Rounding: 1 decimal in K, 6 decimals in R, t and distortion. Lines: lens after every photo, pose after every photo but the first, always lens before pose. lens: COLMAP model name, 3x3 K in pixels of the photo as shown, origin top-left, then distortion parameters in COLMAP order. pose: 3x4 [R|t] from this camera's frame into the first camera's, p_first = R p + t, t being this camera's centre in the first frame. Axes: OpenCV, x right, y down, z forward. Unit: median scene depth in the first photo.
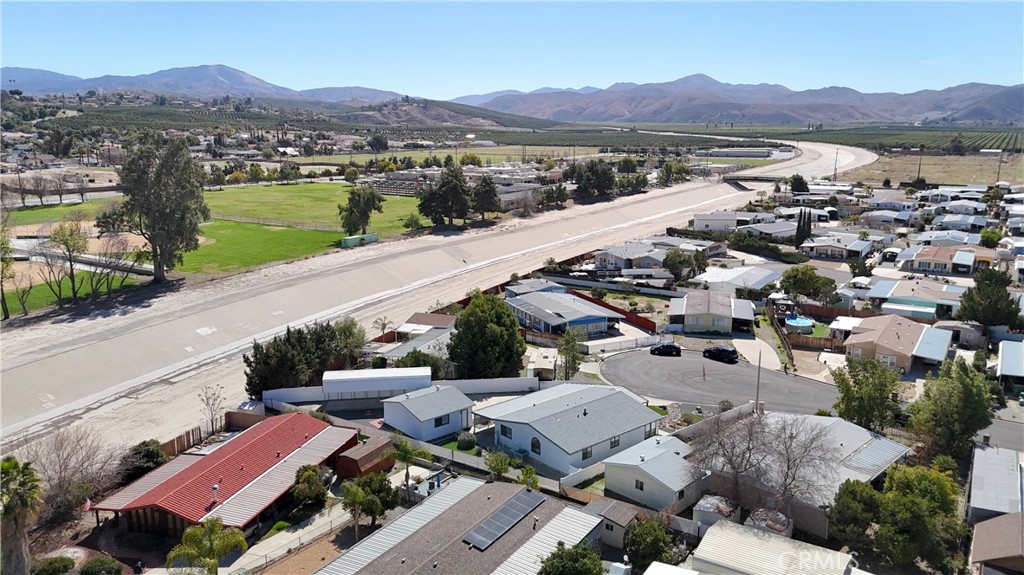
lens RADIAL K [[750.3, 0, 513.9], [0, 750.3, 285.6], [0, 0, 1]] dist [0.023220, -0.010793]
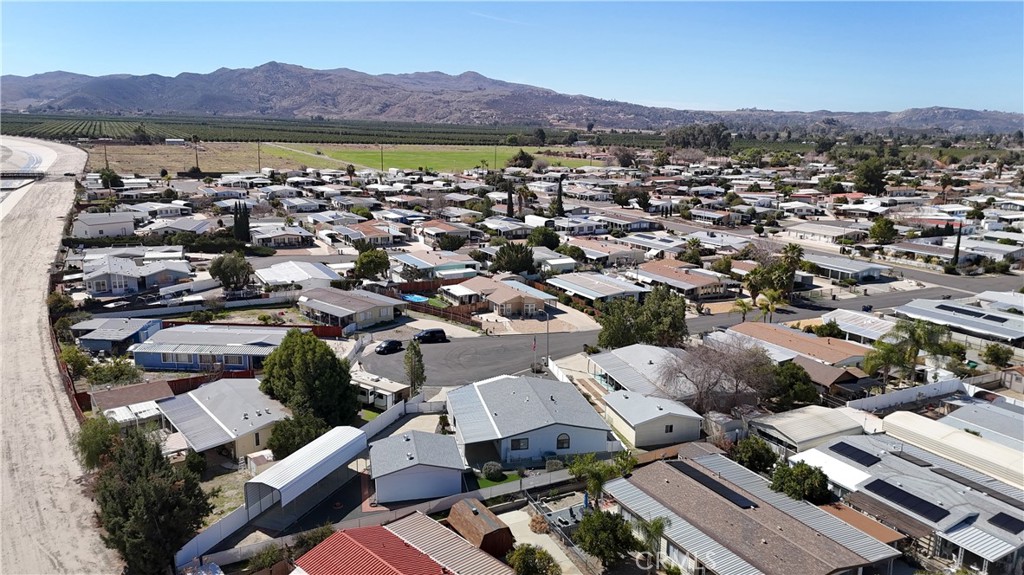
lens RADIAL K [[750.3, 0, 514.1], [0, 750.3, 289.8], [0, 0, 1]] dist [0.023220, -0.010793]
pose [[0.475349, -0.179075, 0.861380, -0.270173], [0.162035, 0.980138, 0.114345, -0.036190], [-0.864748, 0.085220, 0.494923, 0.176500]]
